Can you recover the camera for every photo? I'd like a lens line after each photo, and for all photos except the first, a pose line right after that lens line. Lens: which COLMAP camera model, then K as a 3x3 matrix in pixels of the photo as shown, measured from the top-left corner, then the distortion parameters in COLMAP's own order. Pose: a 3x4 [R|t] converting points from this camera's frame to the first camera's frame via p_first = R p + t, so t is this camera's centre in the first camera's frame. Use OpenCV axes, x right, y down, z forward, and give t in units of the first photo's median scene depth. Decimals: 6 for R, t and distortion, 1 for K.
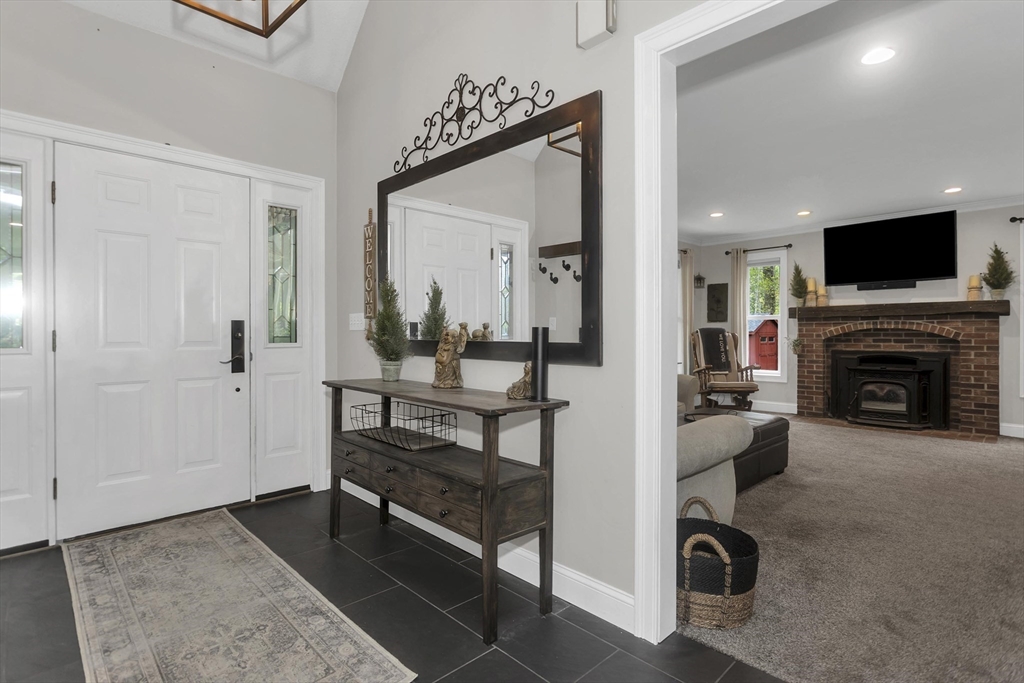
lens RADIAL K [[509.1, 0, 509.8], [0, 509.1, 334.3], [0, 0, 1]] dist [-0.003335, -0.000300]
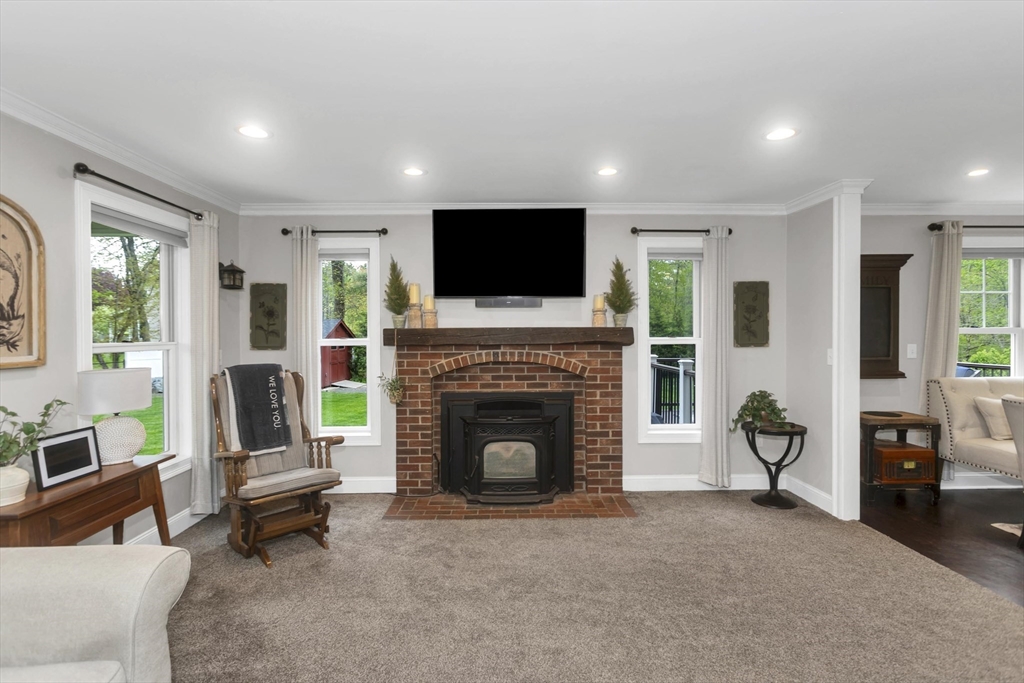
lens RADIAL K [[491.7, 0, 515.0], [0, 491.7, 336.3], [0, 0, 1]] dist [0.001560, 0.000786]
pose [[0.682328, -0.006898, 0.731013, 0.237011], [0.005492, 0.999976, 0.004310, -0.049788], [-0.731025, 0.001074, 0.682349, 0.514753]]
